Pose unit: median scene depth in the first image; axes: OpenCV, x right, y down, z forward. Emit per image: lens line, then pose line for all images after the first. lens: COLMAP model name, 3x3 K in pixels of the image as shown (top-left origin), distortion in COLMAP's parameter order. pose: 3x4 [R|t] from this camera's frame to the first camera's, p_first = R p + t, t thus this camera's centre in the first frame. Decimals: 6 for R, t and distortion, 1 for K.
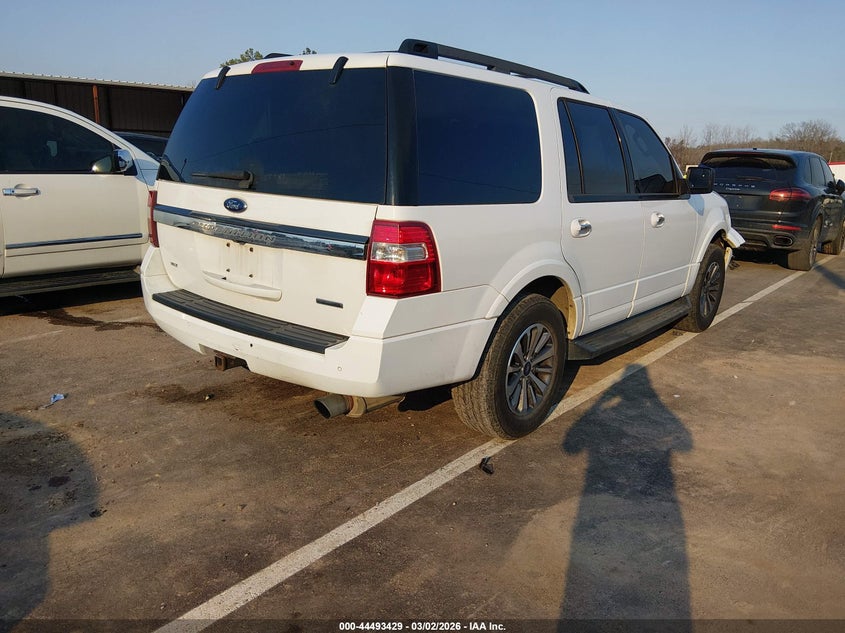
lens RADIAL K [[642.1, 0, 425.3], [0, 642.1, 317.3], [0, 0, 1]] dist [0.069813, -0.133666]
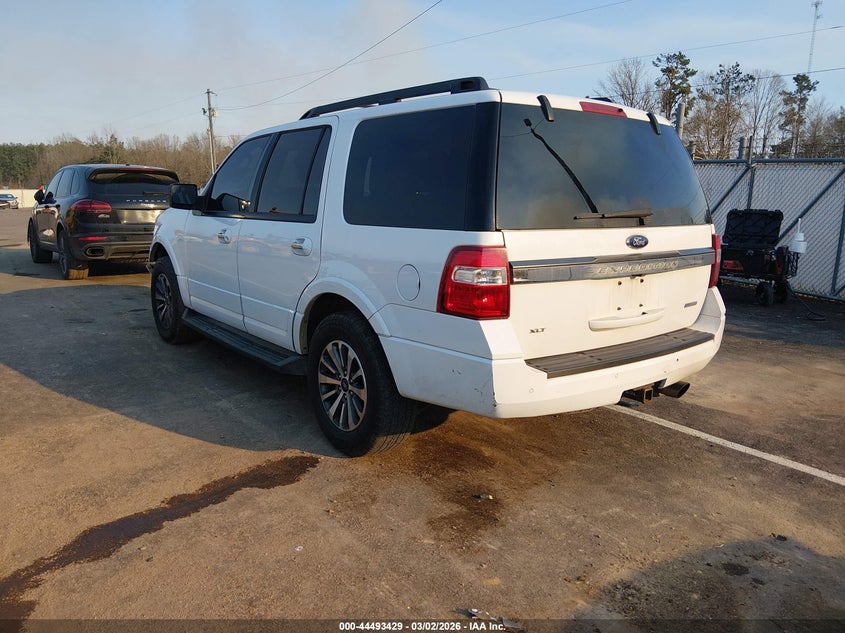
lens RADIAL K [[642.1, 0, 425.3], [0, 642.1, 317.3], [0, 0, 1]] dist [0.069813, -0.133666]
pose [[0.205354, -0.218984, 0.953874, -1.337414], [0.226541, 0.958812, 0.171347, -0.302766], [-0.952108, 0.180904, 0.246505, 1.058959]]
